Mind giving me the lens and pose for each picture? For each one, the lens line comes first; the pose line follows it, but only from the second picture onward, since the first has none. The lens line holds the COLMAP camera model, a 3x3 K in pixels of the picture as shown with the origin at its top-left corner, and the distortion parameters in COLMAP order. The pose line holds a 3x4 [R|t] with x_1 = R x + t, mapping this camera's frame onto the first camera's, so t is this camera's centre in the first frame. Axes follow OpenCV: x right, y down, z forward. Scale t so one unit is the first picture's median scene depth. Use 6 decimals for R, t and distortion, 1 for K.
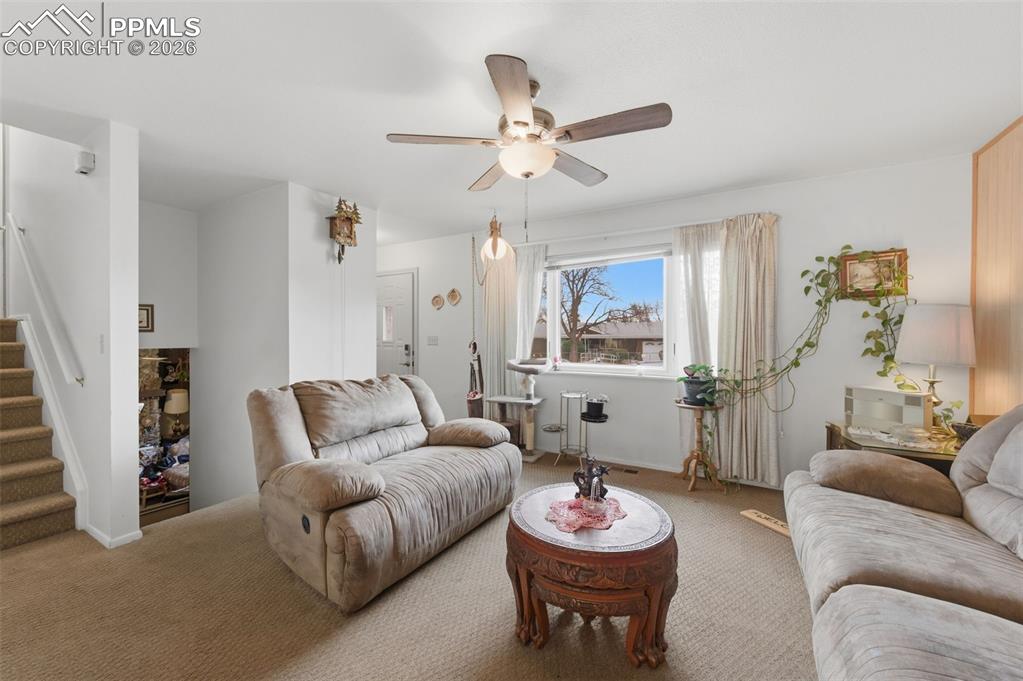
lens RADIAL K [[394.7, 0, 511.5], [0, 394.7, 340.5], [0, 0, 1]] dist [0.000446, 0.000026]
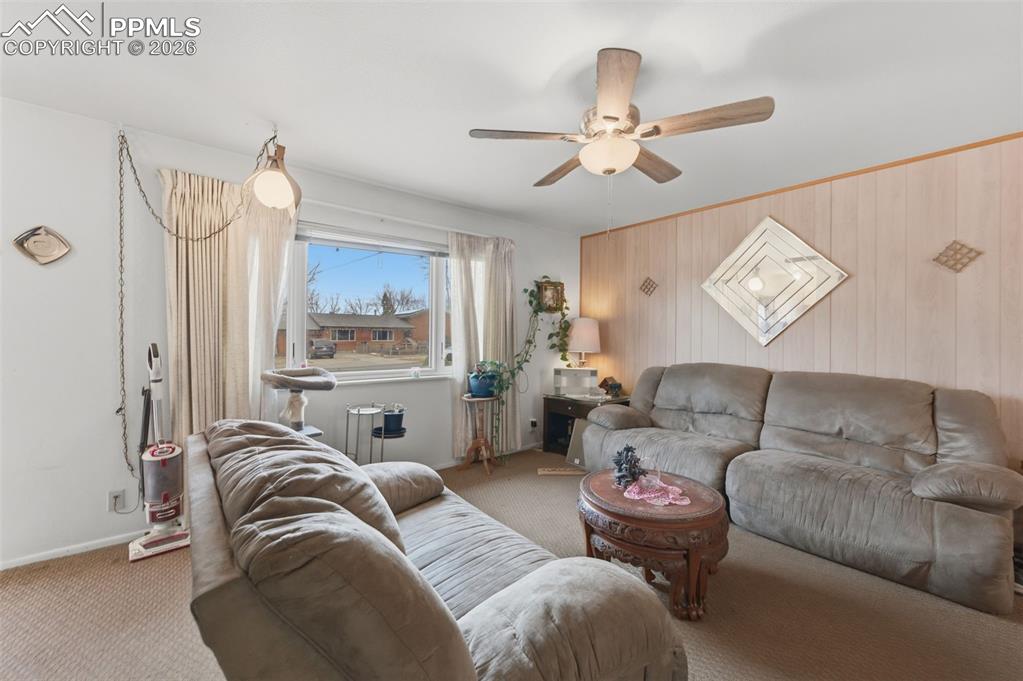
lens RADIAL K [[409.8, 0, 503.8], [0, 409.8, 336.9], [0, 0, 1]] dist [-0.000629, -0.000126]
pose [[0.351675, -0.002287, 0.936119, -0.659192], [0.003211, 0.999994, 0.001237, -0.010322], [-0.936117, 0.002571, 0.351680, 0.588331]]
